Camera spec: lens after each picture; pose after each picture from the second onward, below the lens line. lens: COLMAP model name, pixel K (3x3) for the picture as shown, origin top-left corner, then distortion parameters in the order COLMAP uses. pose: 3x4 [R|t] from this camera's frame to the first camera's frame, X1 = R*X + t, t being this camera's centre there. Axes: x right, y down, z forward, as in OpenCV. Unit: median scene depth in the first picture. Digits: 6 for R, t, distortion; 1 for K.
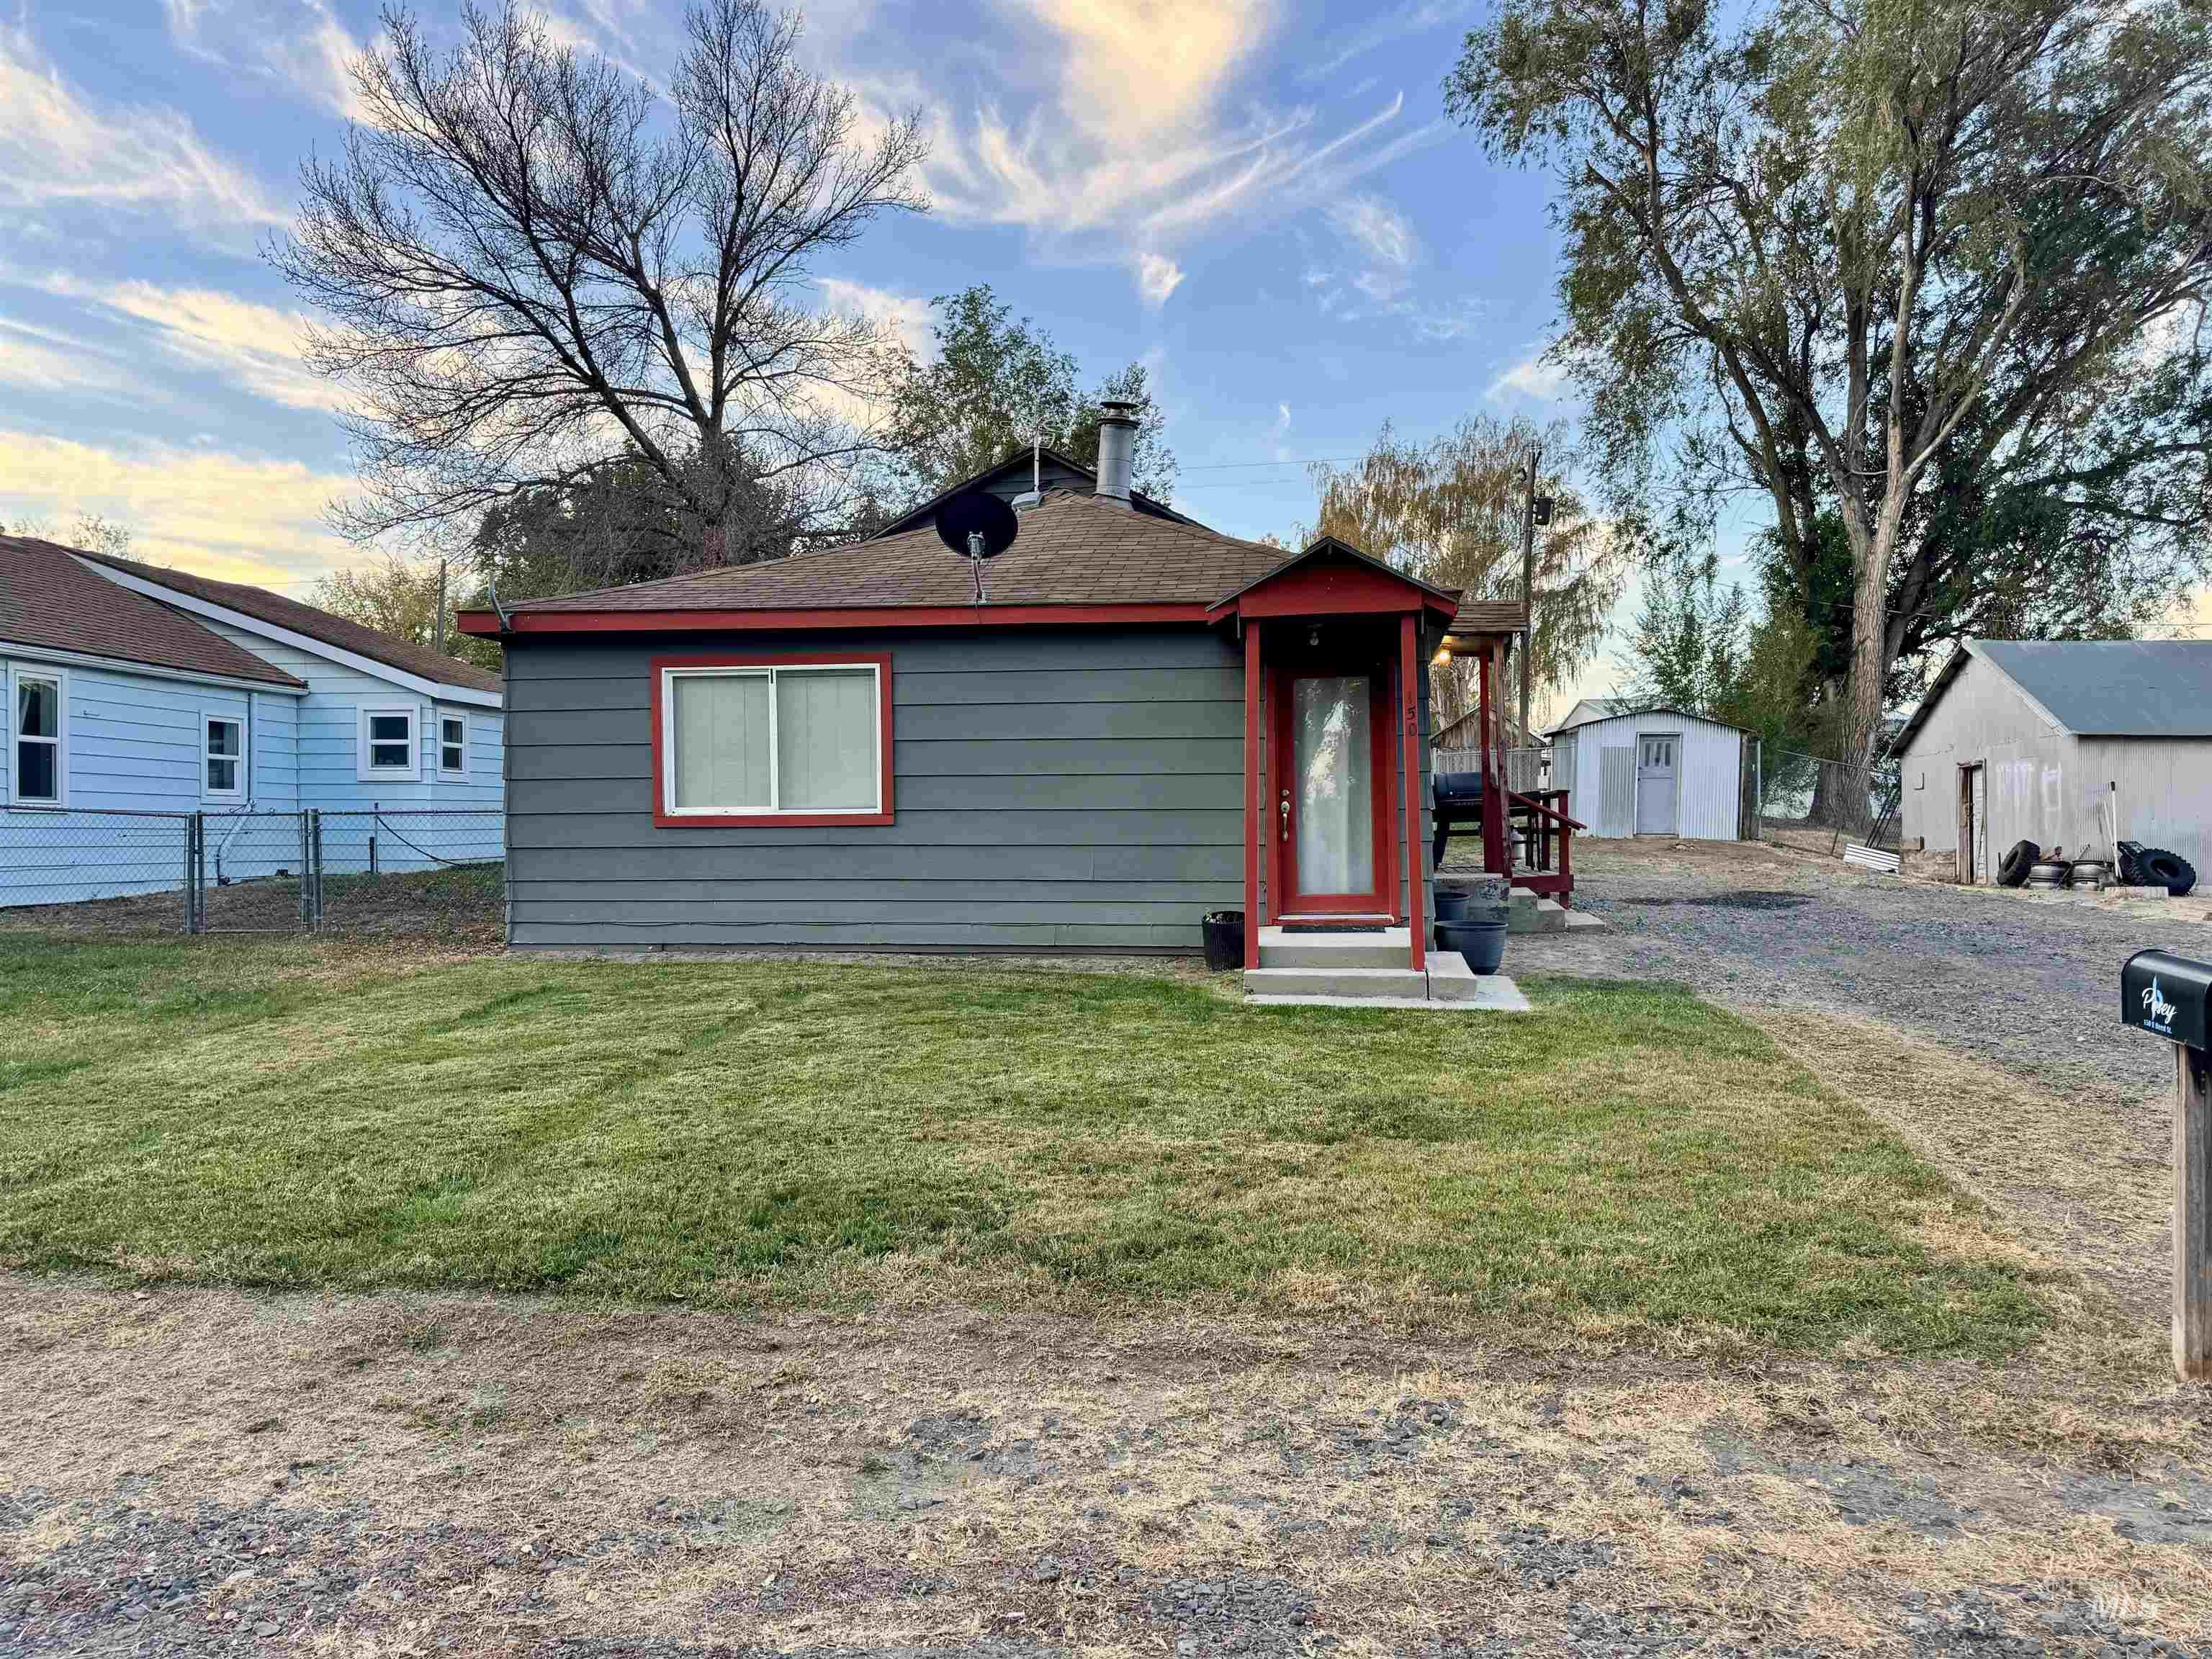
lens RADIAL K [[1600.8, 0, 1106.0], [0, 1600.8, 829.5], [0, 0, 1]] dist [0.045662, 0.000221]
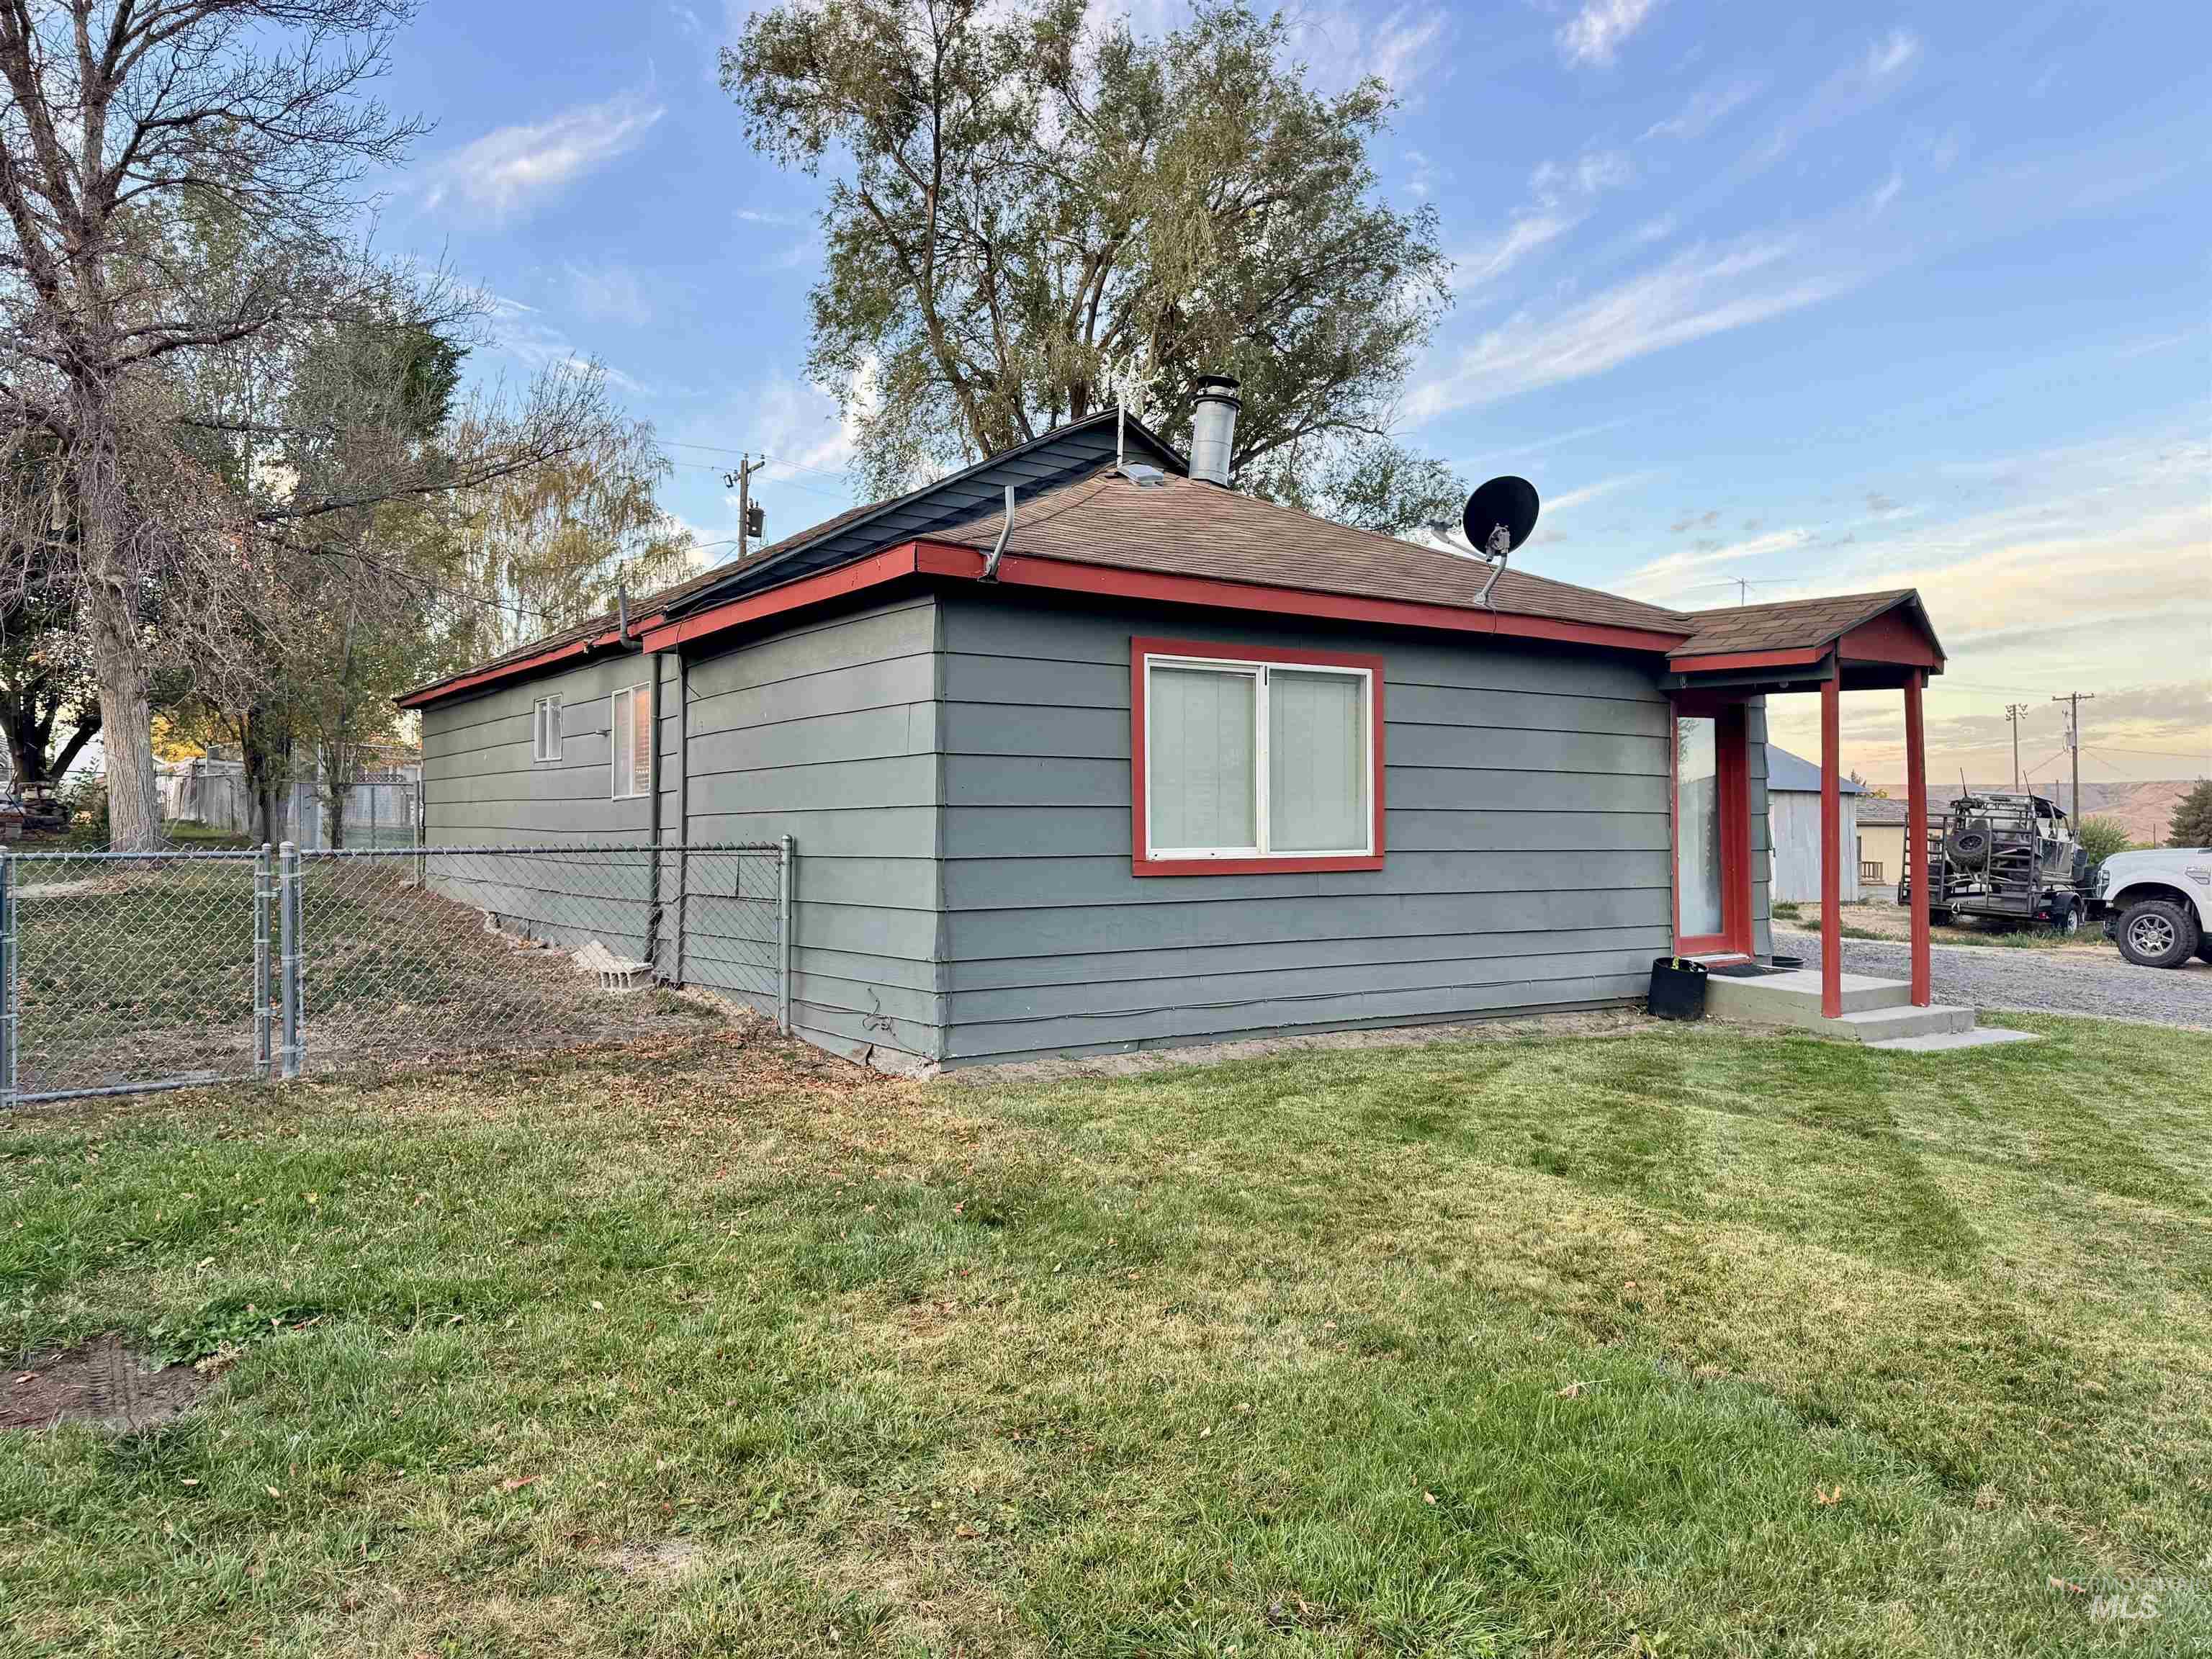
lens RADIAL K [[1600.8, 0, 1106.0], [0, 1600.8, 829.5], [0, 0, 1]] dist [0.045662, 0.000221]
pose [[0.745403, 0.004361, 0.666600, -0.769680], [0.001080, 0.999969, -0.007750, -0.016876], [-0.666613, 0.006497, 0.745375, 0.484320]]
